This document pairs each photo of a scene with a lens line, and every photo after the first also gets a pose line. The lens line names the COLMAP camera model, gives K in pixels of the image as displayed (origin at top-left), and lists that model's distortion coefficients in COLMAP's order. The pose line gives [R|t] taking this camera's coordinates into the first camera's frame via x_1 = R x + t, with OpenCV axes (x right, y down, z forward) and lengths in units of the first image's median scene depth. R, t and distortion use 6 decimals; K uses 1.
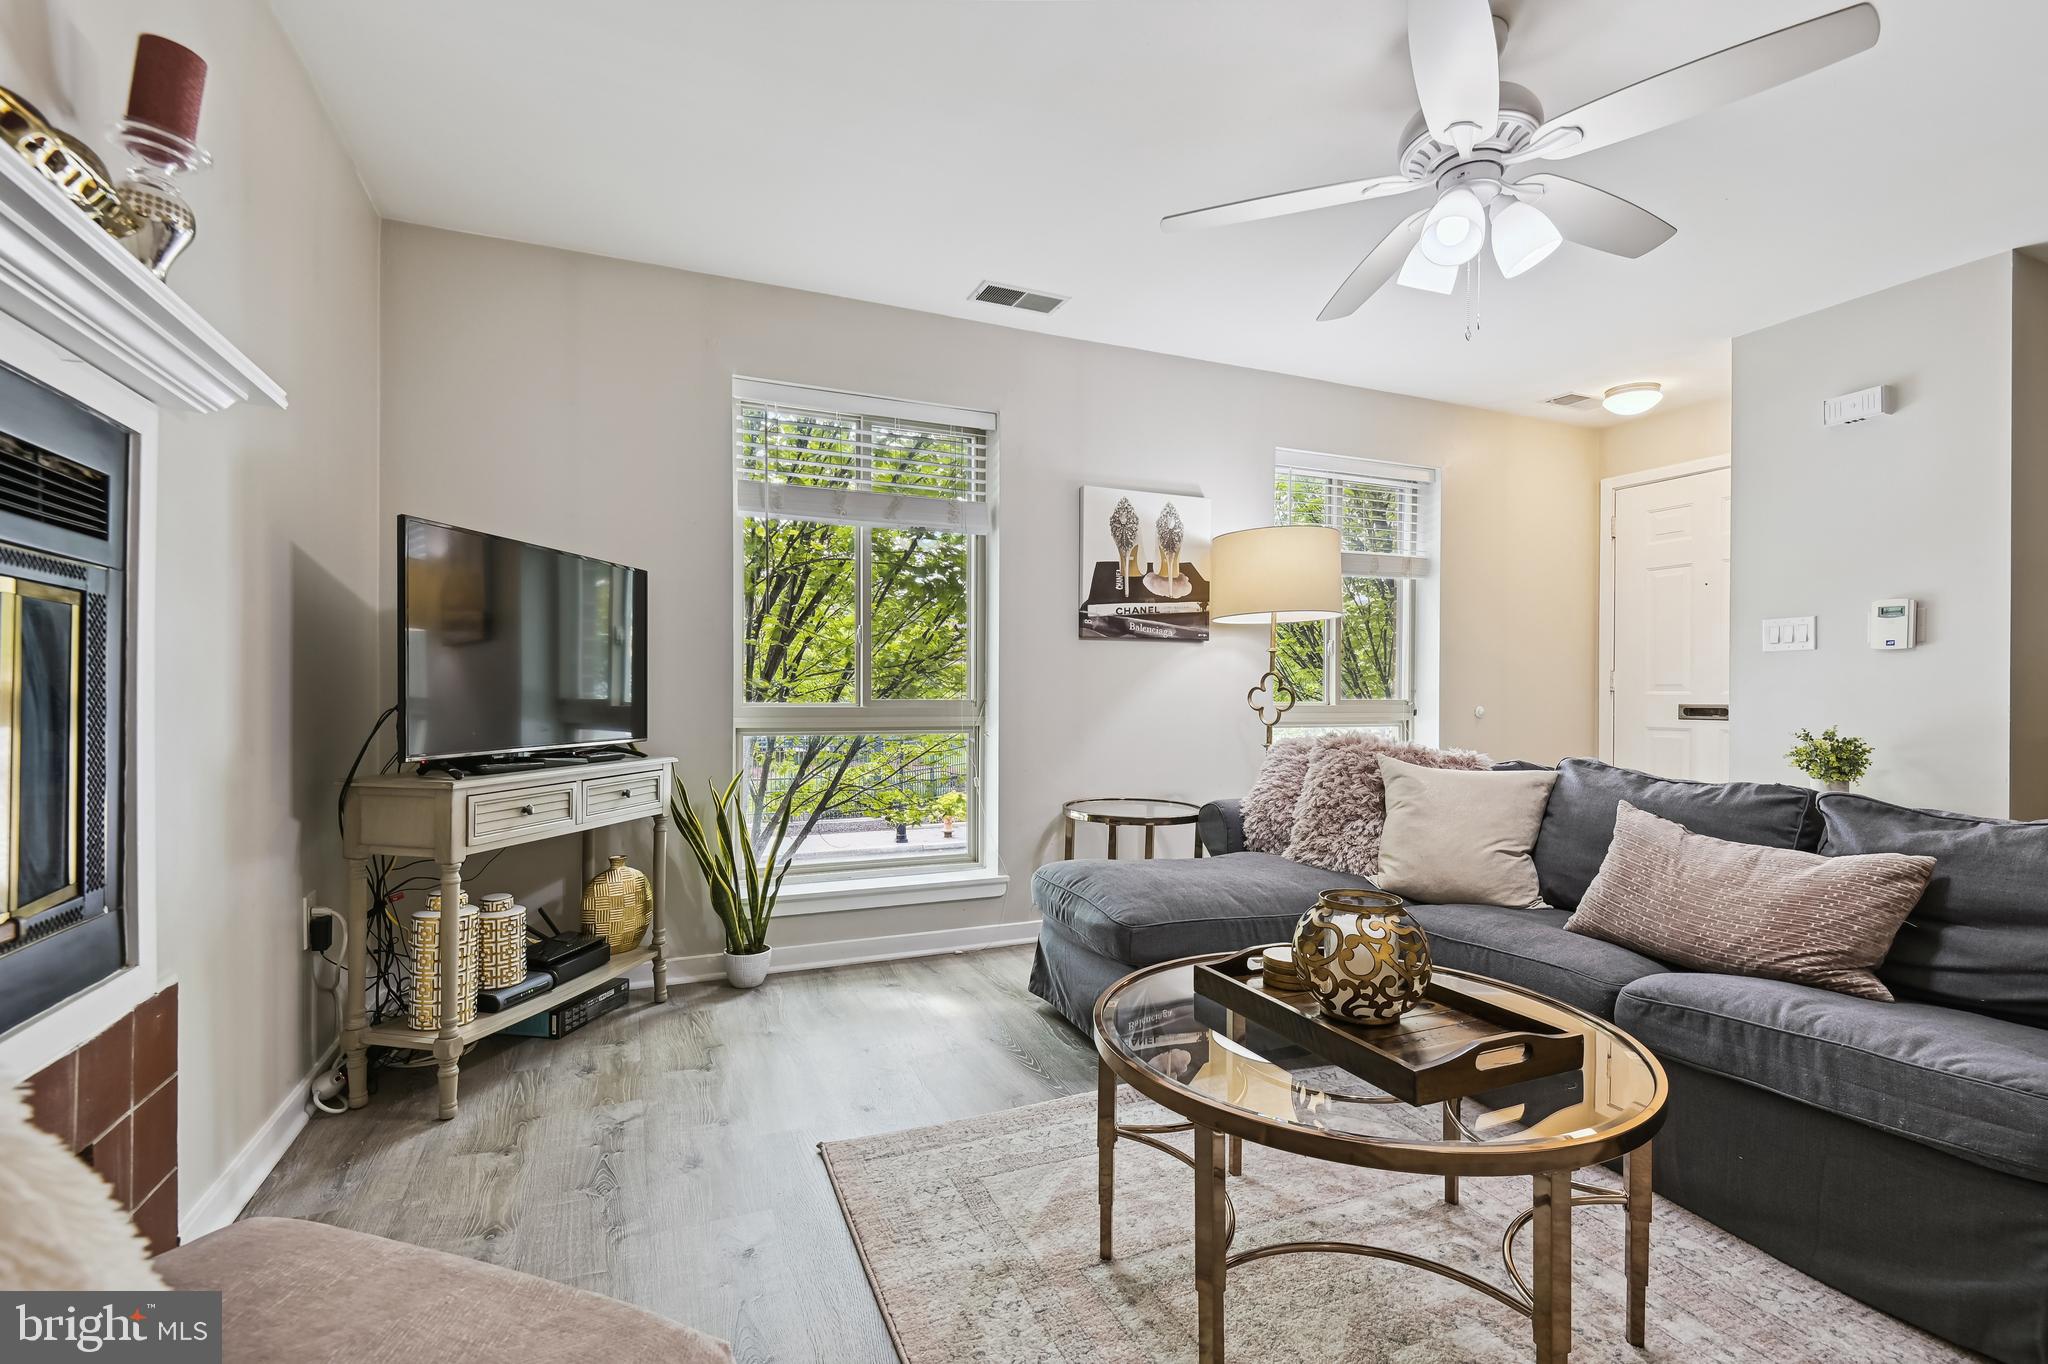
lens RADIAL K [[927.7, 0, 1028.2], [0, 927.7, 700.8], [0, 0, 1]] dist [0.013167, -0.013056]
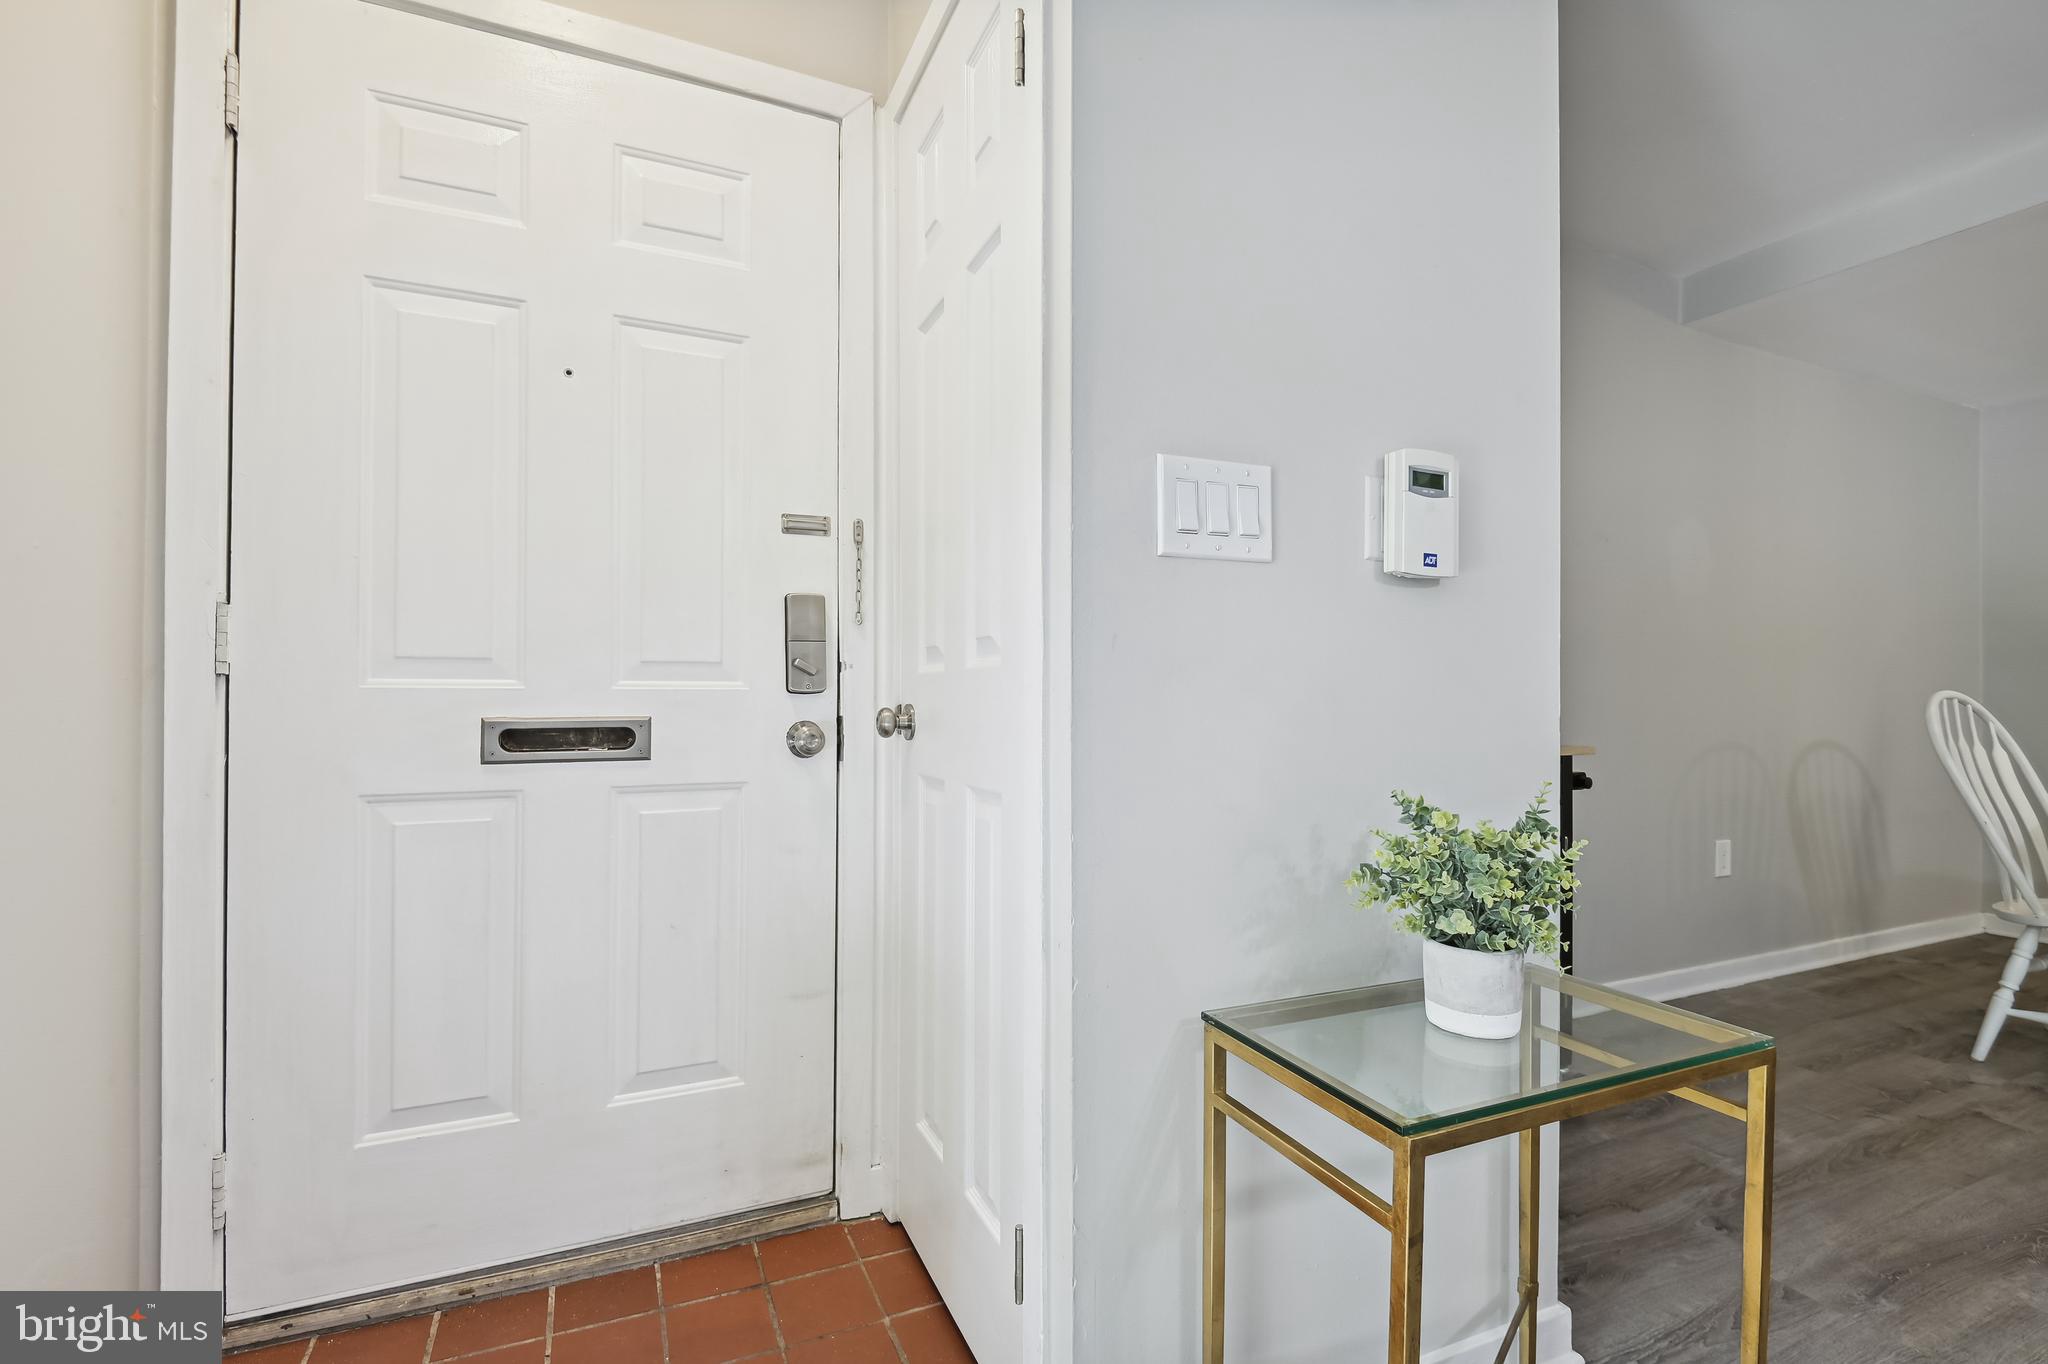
lens RADIAL K [[961.9, 0, 1024.0], [0, 961.9, 682.0], [0, 0, 1]] dist [-0.000569, -0.000263]
pose [[-0.014157, 0.000656, 0.999900, 0.475870], [0.005645, 0.999984, -0.000576, -0.010064], [-0.999884, 0.005637, -0.014161, 1.081736]]
